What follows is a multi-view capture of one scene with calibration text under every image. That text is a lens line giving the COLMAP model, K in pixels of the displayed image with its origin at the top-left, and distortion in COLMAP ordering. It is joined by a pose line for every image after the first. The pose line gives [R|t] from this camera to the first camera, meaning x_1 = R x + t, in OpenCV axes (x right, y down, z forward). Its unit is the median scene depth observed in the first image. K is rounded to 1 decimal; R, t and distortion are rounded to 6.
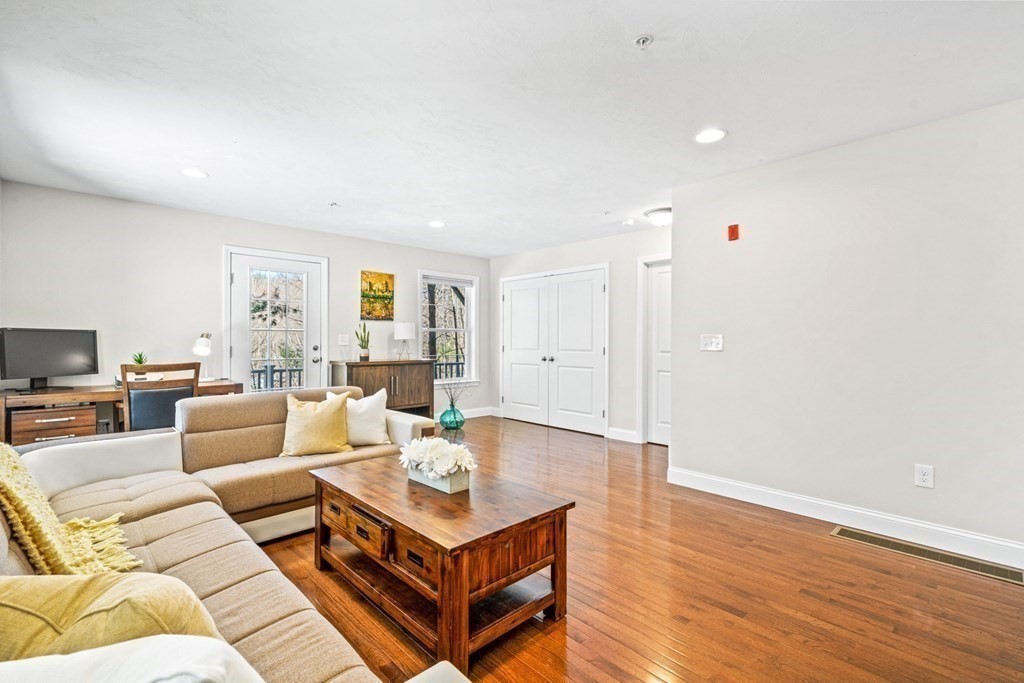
lens RADIAL K [[461.0, 0, 510.4], [0, 461.0, 344.7], [0, 0, 1]] dist [-0.000740, 0.000053]
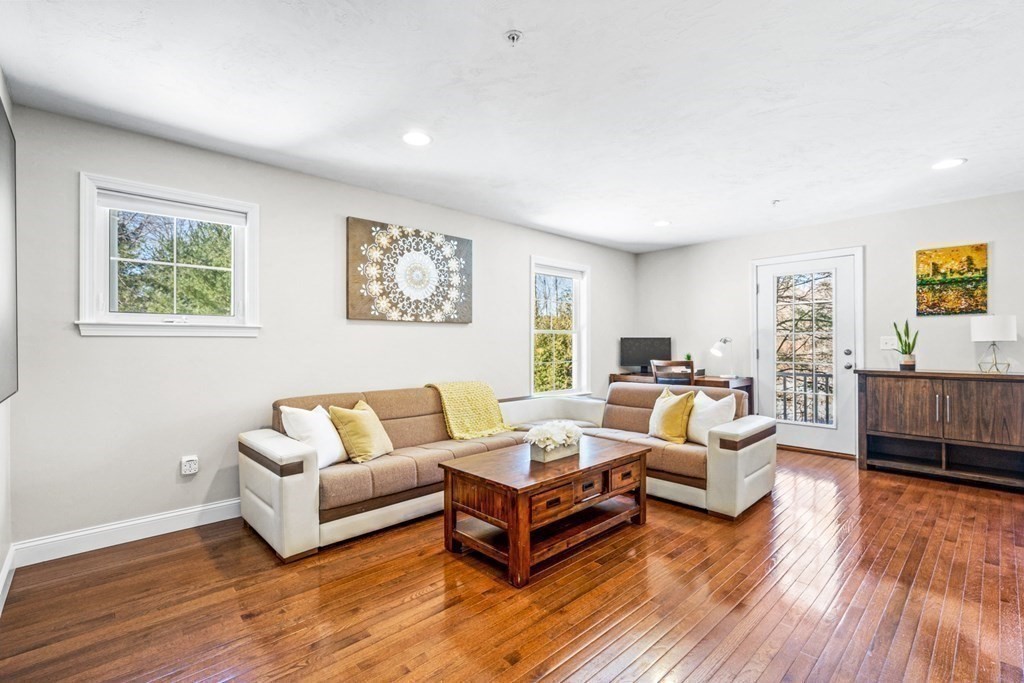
lens RADIAL K [[461.0, 0, 510.4], [0, 461.0, 344.7], [0, 0, 1]] dist [-0.000740, 0.000053]
pose [[-0.001767, -0.000918, -0.999998, 0.423428], [-0.007346, 0.999973, -0.000905, -0.001638], [0.999971, 0.007344, -0.001774, 0.333265]]
